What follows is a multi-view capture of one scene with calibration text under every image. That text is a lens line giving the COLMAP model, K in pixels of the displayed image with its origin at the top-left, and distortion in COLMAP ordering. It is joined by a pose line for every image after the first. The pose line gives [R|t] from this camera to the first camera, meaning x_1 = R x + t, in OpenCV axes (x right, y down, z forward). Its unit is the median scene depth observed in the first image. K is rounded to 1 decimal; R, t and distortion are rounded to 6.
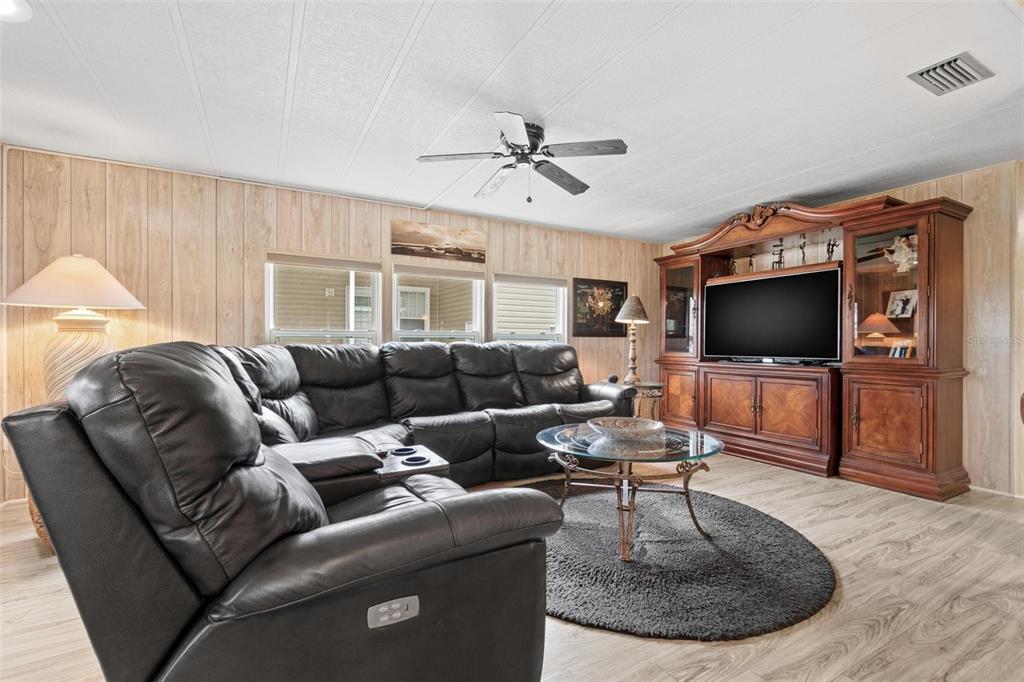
lens RADIAL K [[446.3, 0, 516.4], [0, 446.3, 339.7], [0, 0, 1]] dist [0.002036, 0.000307]
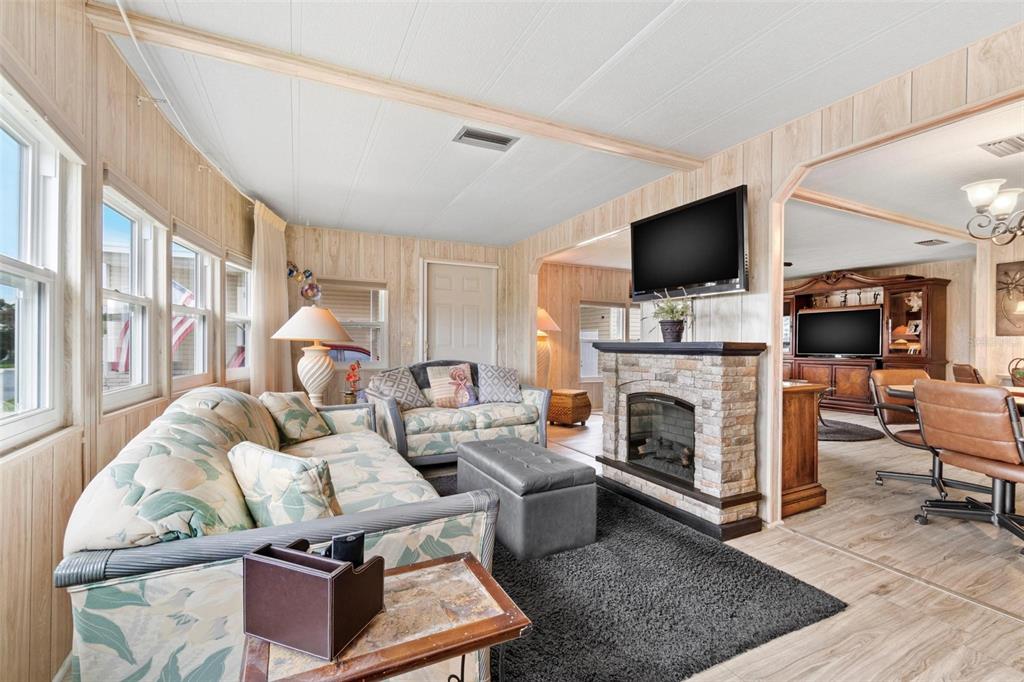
lens RADIAL K [[446.3, 0, 504.9], [0, 446.3, 344.8], [0, 0, 1]] dist [0.002036, 0.000307]
pose [[0.999362, 0.001288, -0.035705, -0.808457], [-0.000975, 0.999961, 0.008788, -0.016177], [0.035715, -0.008747, 0.999324, -0.960745]]
